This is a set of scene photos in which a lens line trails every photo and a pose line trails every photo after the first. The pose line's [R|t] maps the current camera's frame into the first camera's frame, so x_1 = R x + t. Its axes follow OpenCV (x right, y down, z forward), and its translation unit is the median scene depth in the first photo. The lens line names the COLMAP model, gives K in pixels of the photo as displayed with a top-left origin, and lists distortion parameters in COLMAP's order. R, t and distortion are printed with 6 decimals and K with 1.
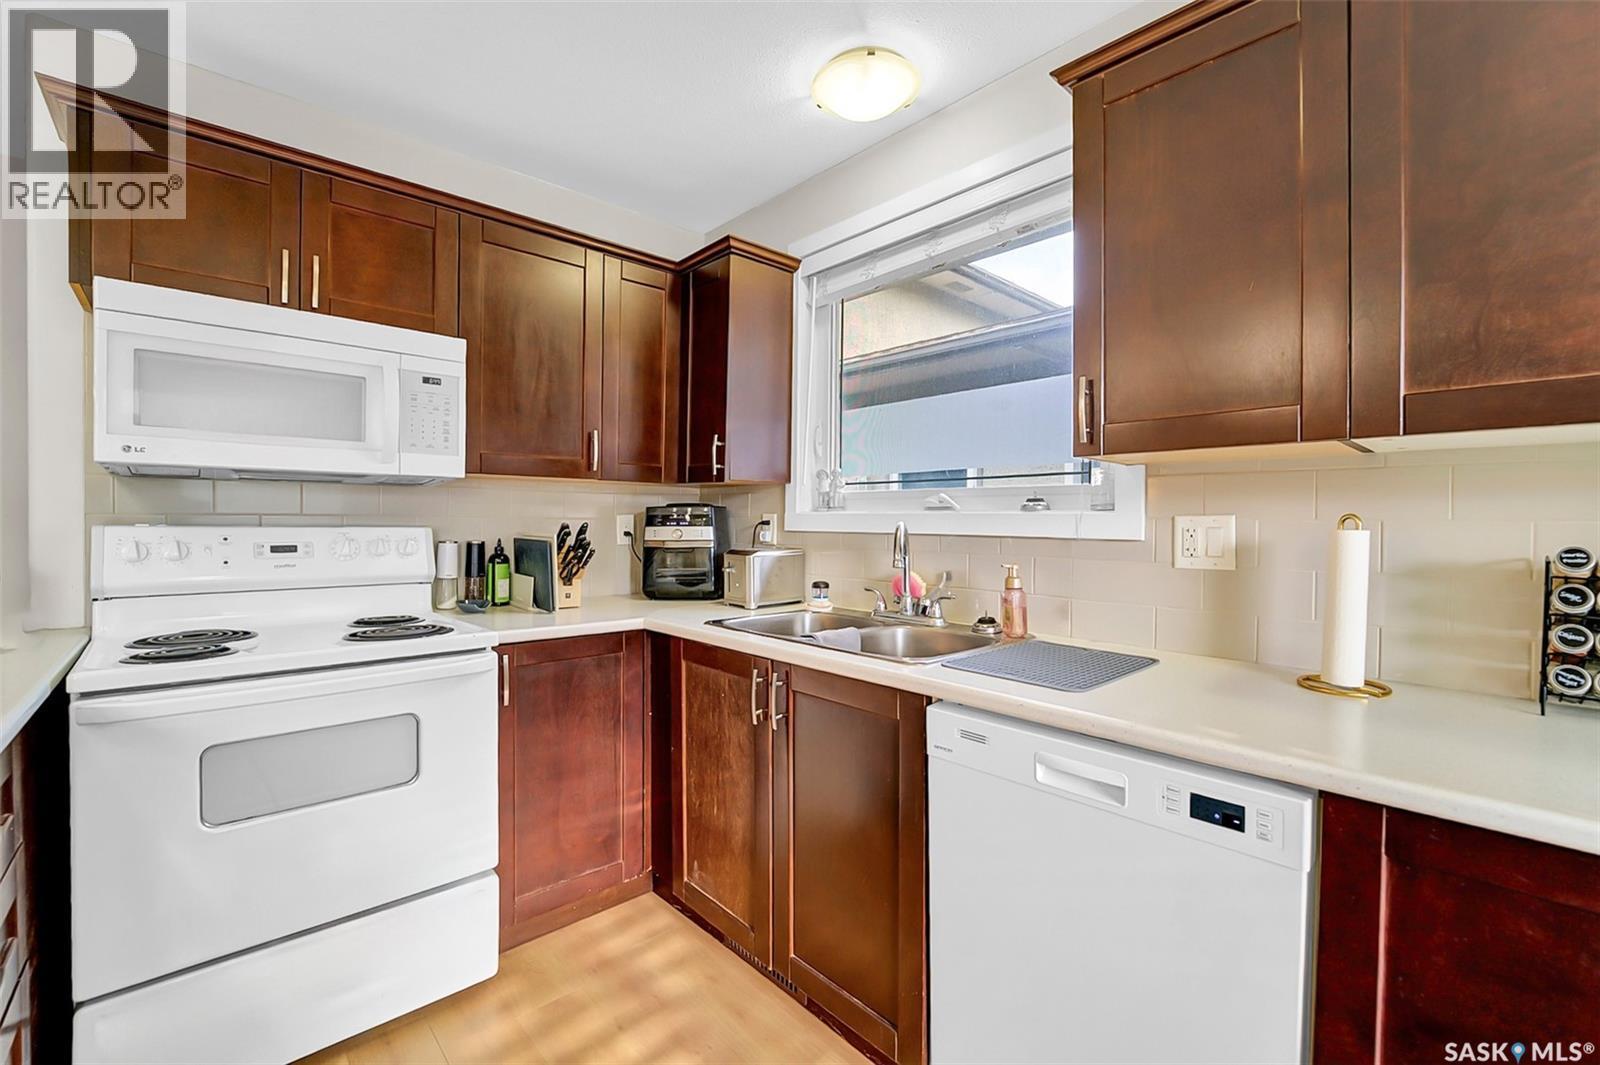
lens RADIAL K [[675.7, 0, 798.7], [0, 675.7, 508.1], [0, 0, 1]] dist [-0.001939, -0.000174]
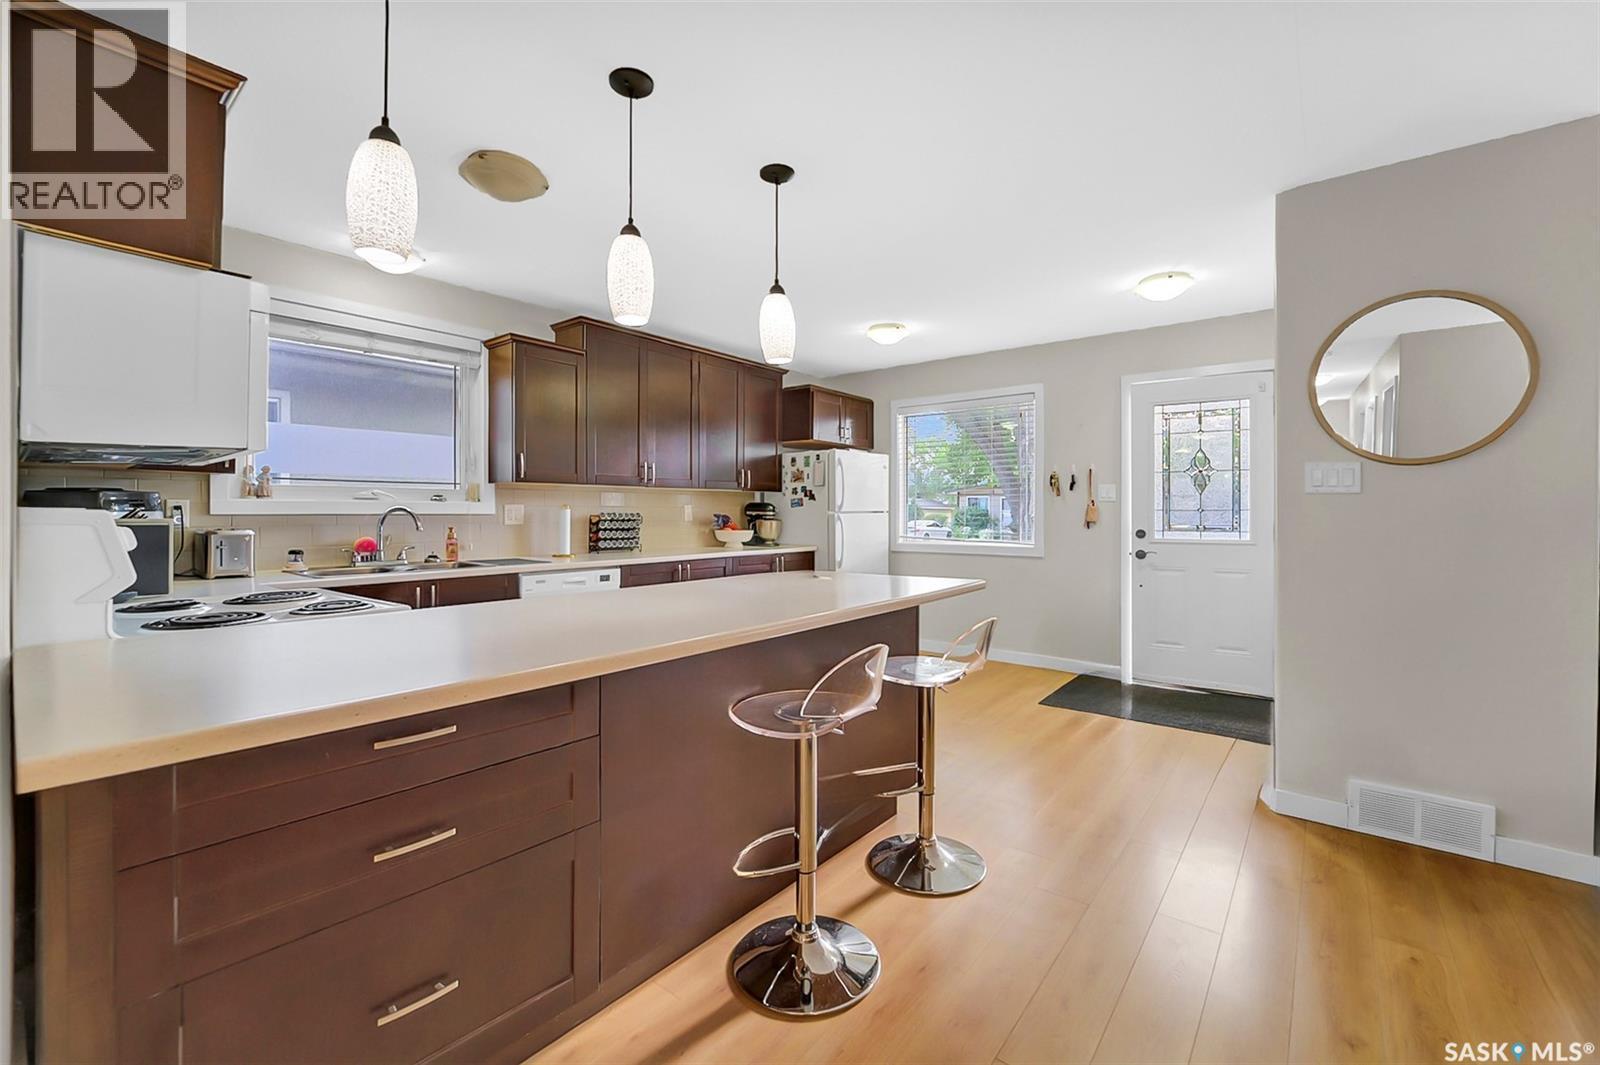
lens RADIAL K [[675.7, 0, 798.7], [0, 675.7, 508.1], [0, 0, 1]] dist [-0.001939, -0.000174]
pose [[-0.158686, 0.000916, 0.987329, -1.491208], [-0.015650, 0.999872, -0.003443, 0.012027], [-0.987205, -0.015998, -0.158652, 0.210572]]
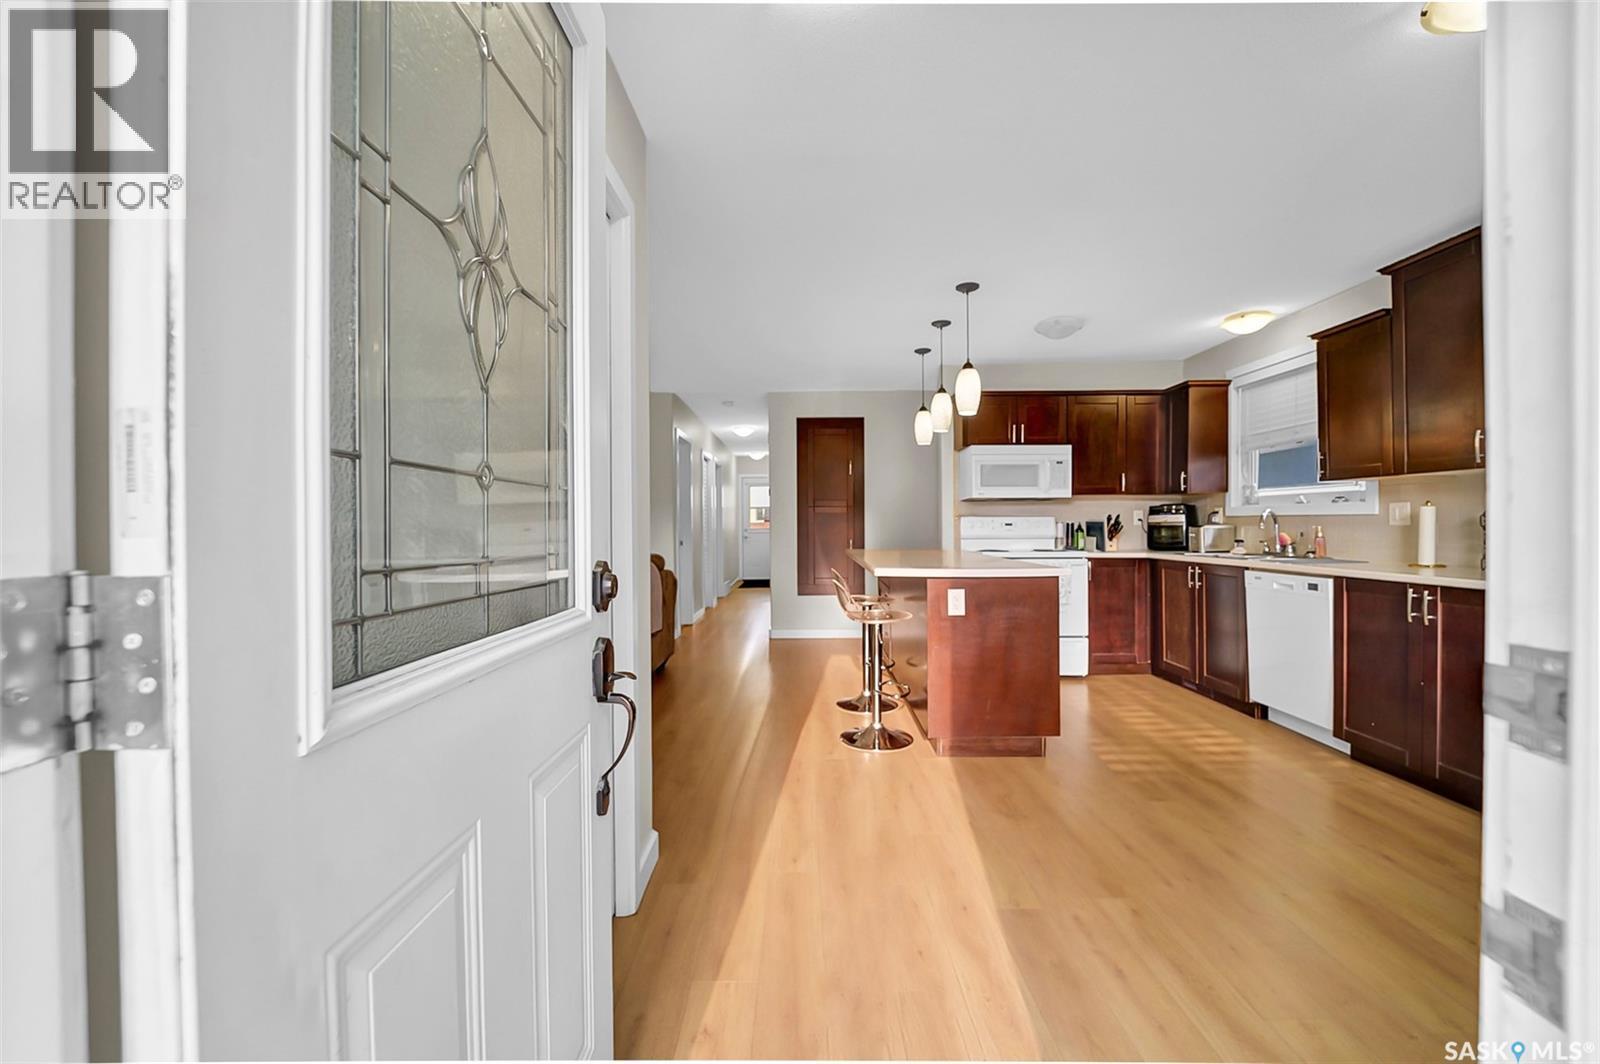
lens RADIAL K [[665.3, 0, 800.4], [0, 665.3, 534.2], [0, 0, 1]] dist [-0.002754, -0.000440]
pose [[0.739584, -0.000433, -0.673064, 0.412927], [0.023629, 0.999400, 0.025321, 0.008886], [0.672650, -0.034631, 0.739150, -1.432301]]
